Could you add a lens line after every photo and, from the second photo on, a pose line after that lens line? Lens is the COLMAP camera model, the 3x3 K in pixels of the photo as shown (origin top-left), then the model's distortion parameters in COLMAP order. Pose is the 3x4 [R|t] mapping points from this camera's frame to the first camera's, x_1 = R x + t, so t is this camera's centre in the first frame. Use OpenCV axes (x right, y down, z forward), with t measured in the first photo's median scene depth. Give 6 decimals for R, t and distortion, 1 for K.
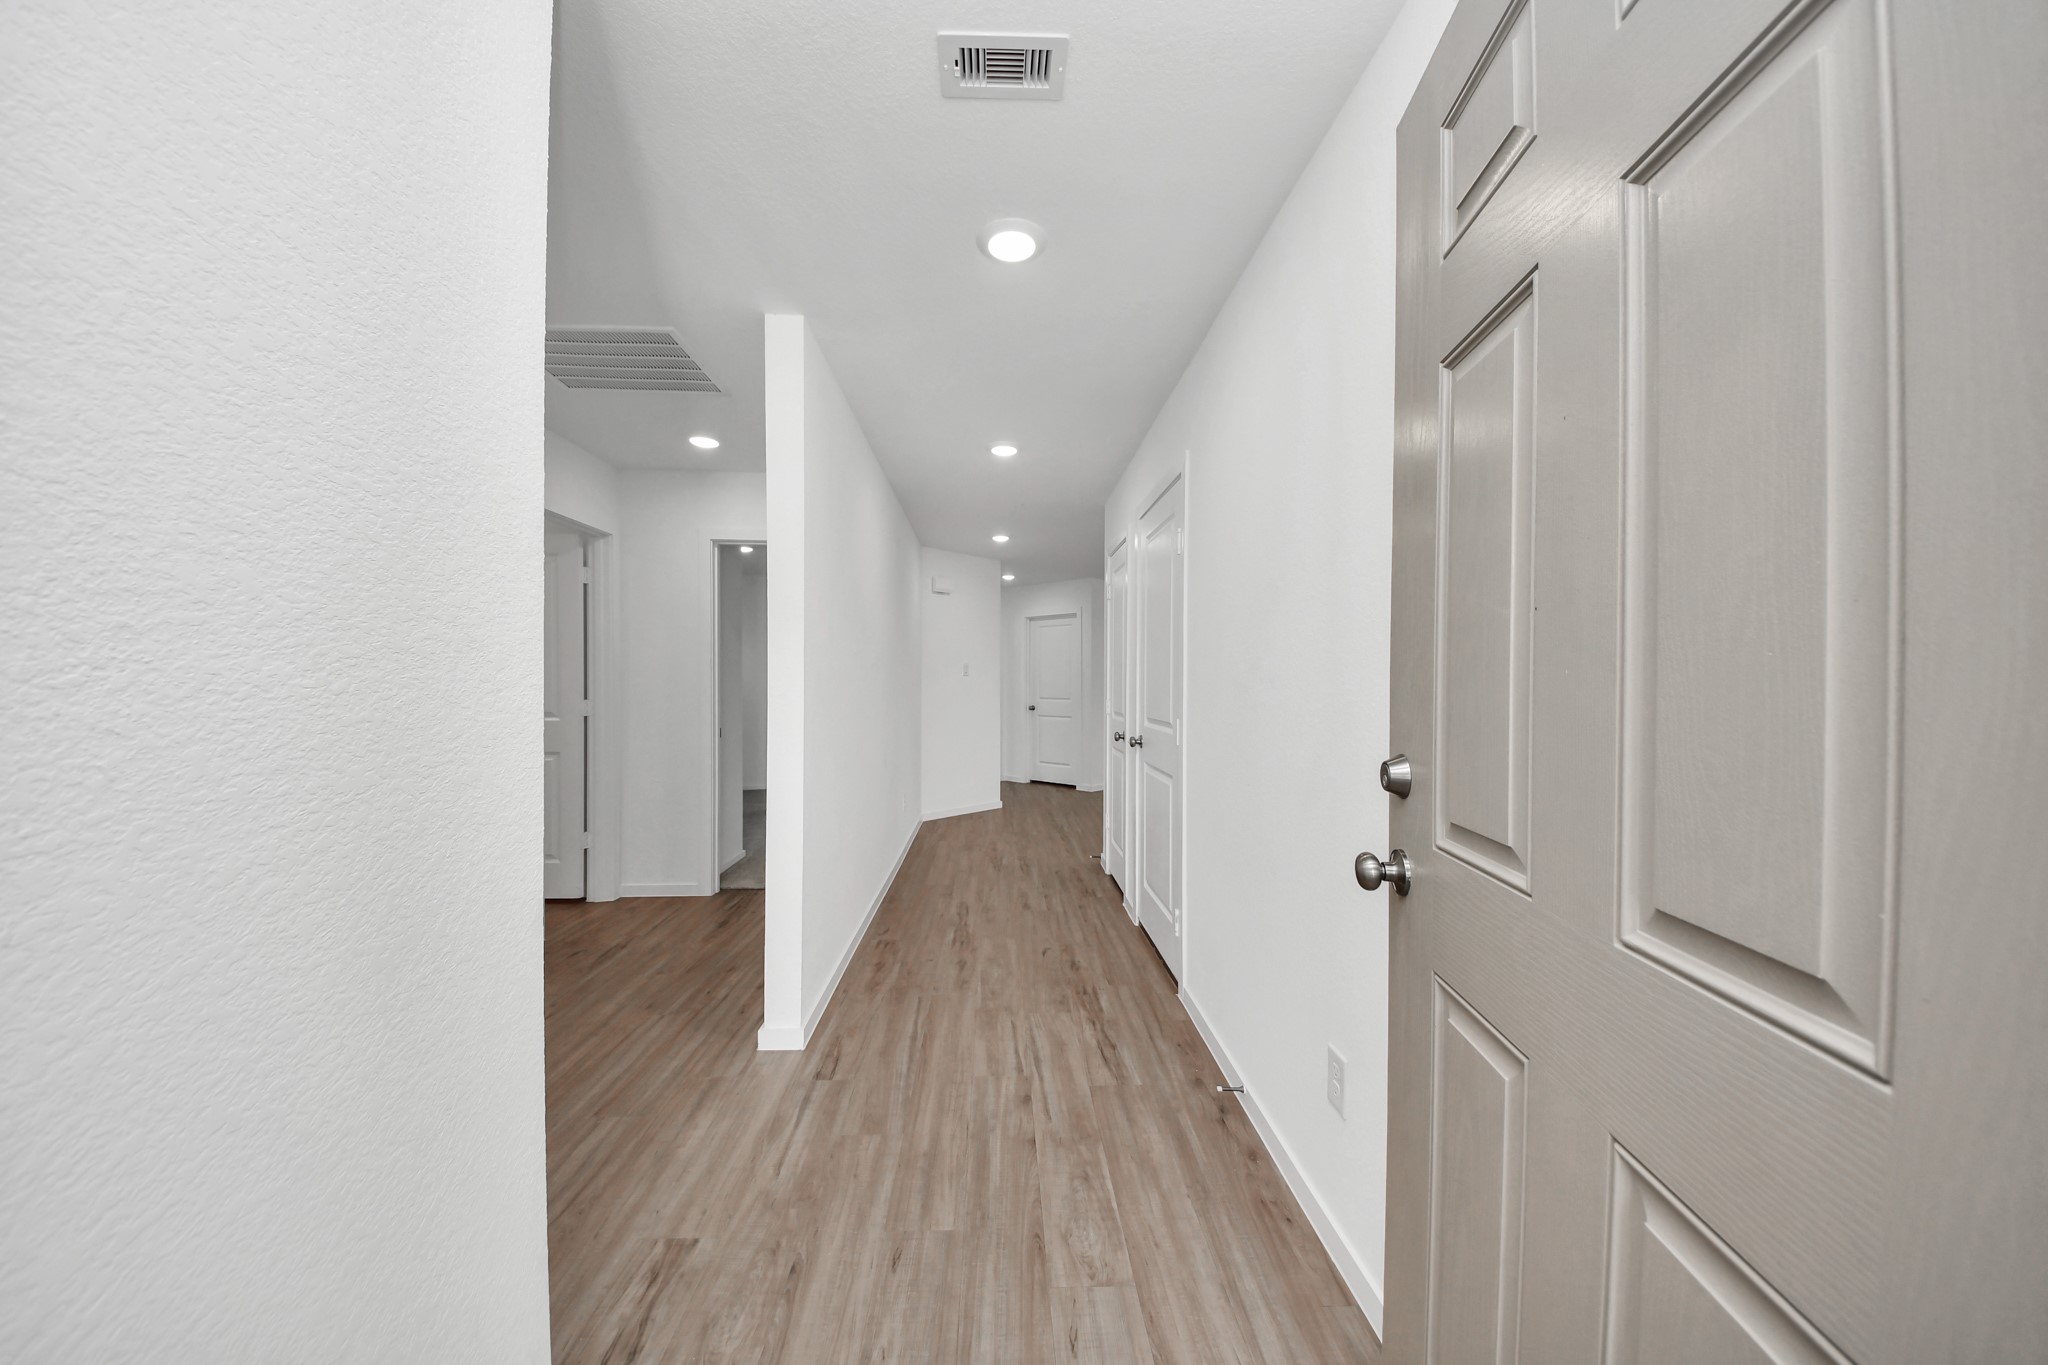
lens RADIAL K [[727.6, 0, 1006.2], [0, 727.6, 676.6], [0, 0, 1]] dist [0.001016, -0.005258]
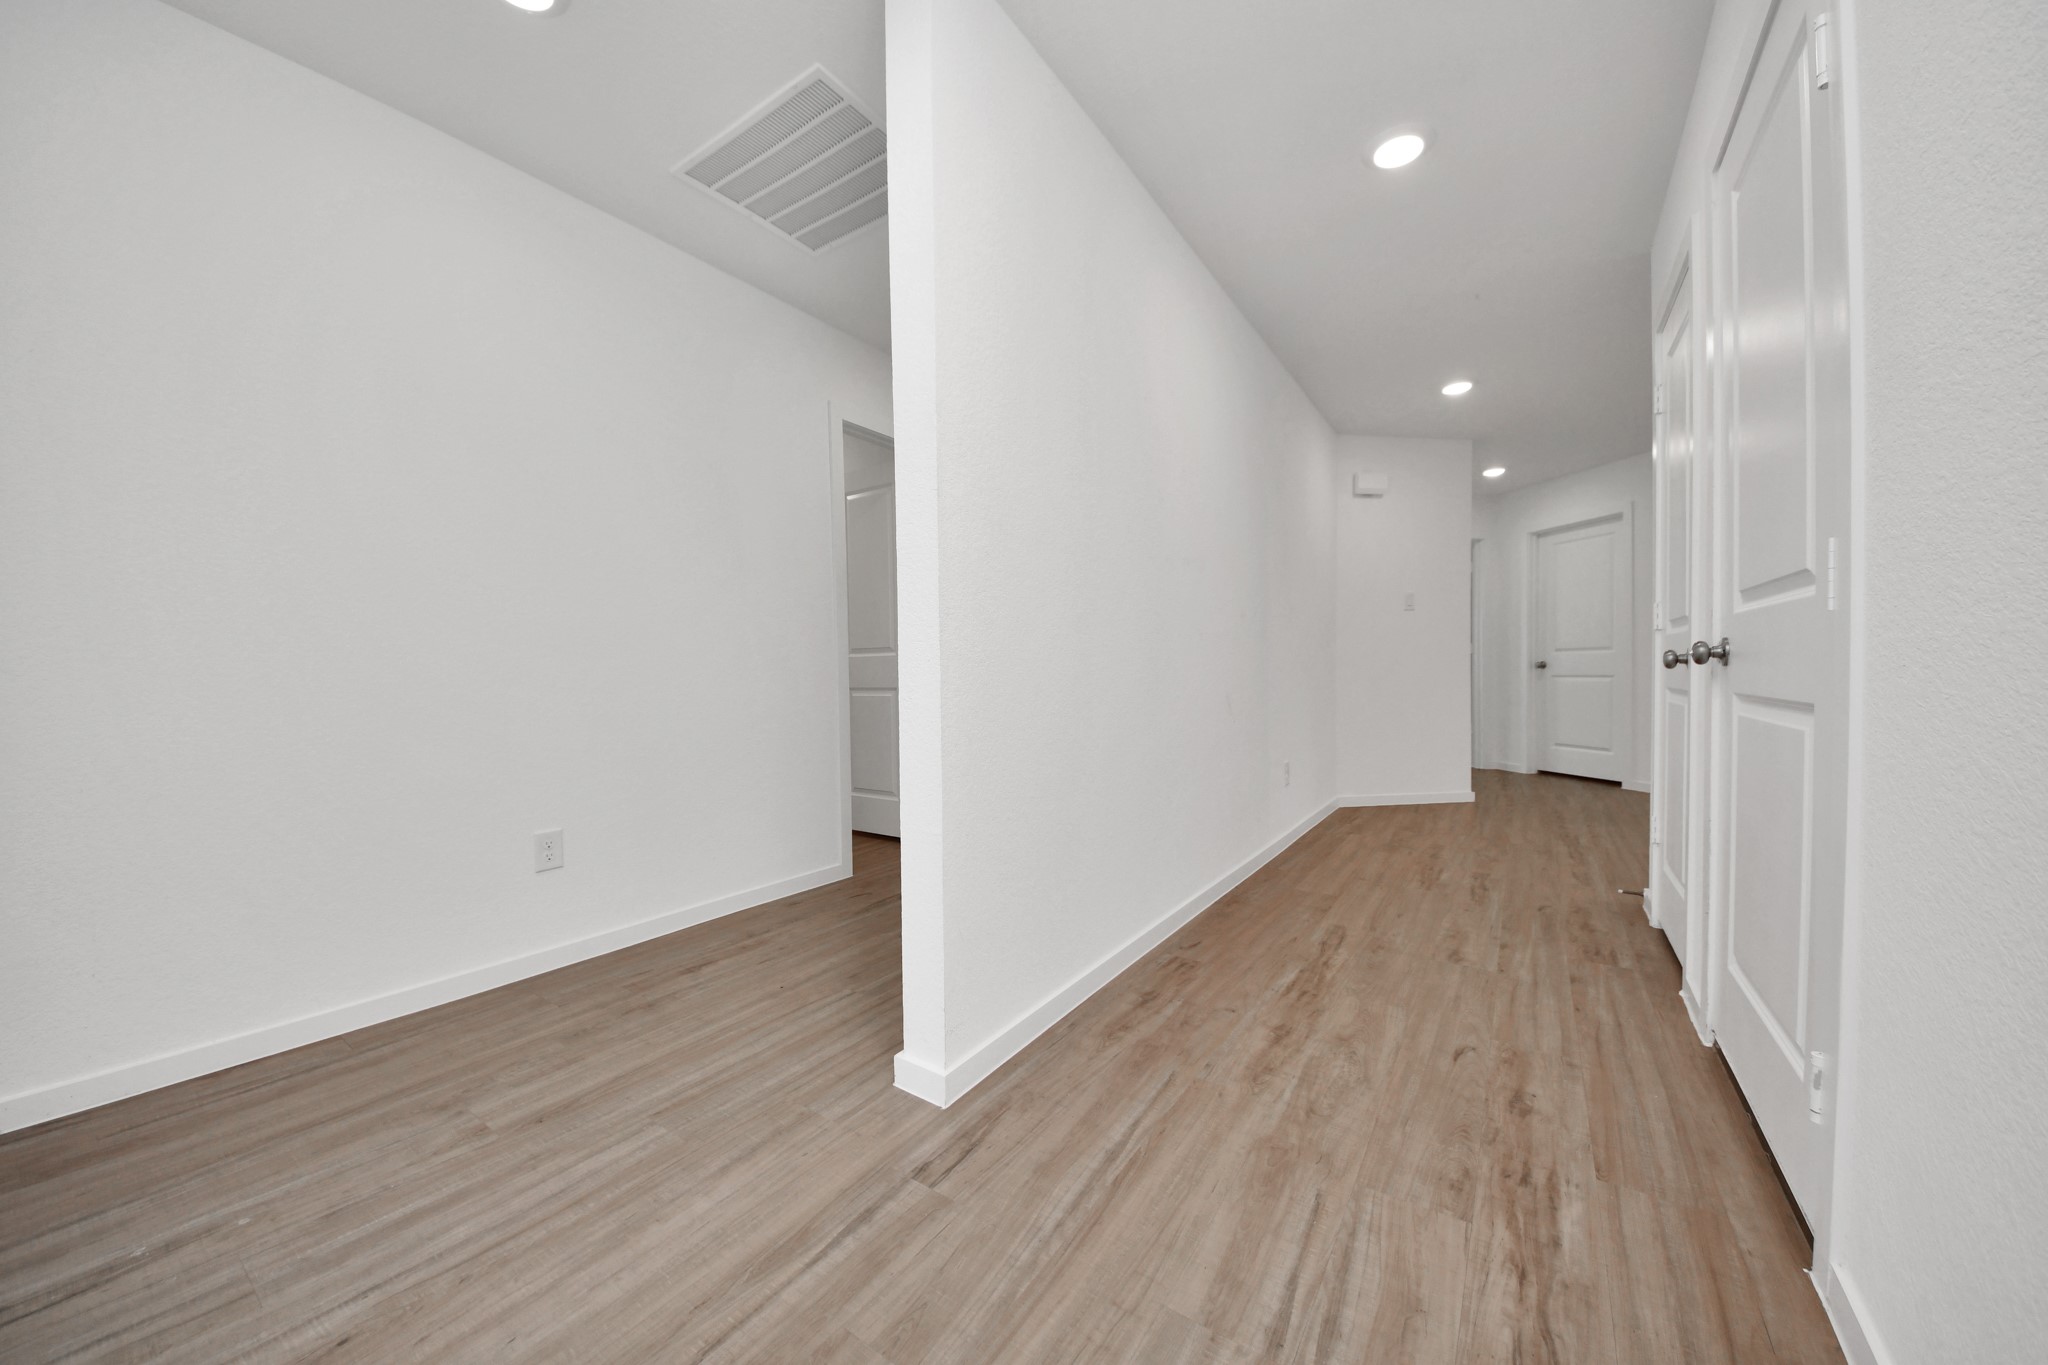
lens RADIAL K [[727.6, 0, 1016.9], [0, 727.6, 678.1], [0, 0, 1]] dist [0.001016, -0.005258]
pose [[0.809141, 0.007427, -0.587567, 0.105588], [0.007359, 0.999714, 0.022770, 0.098660], [0.587568, -0.022748, 0.808855, 0.414840]]
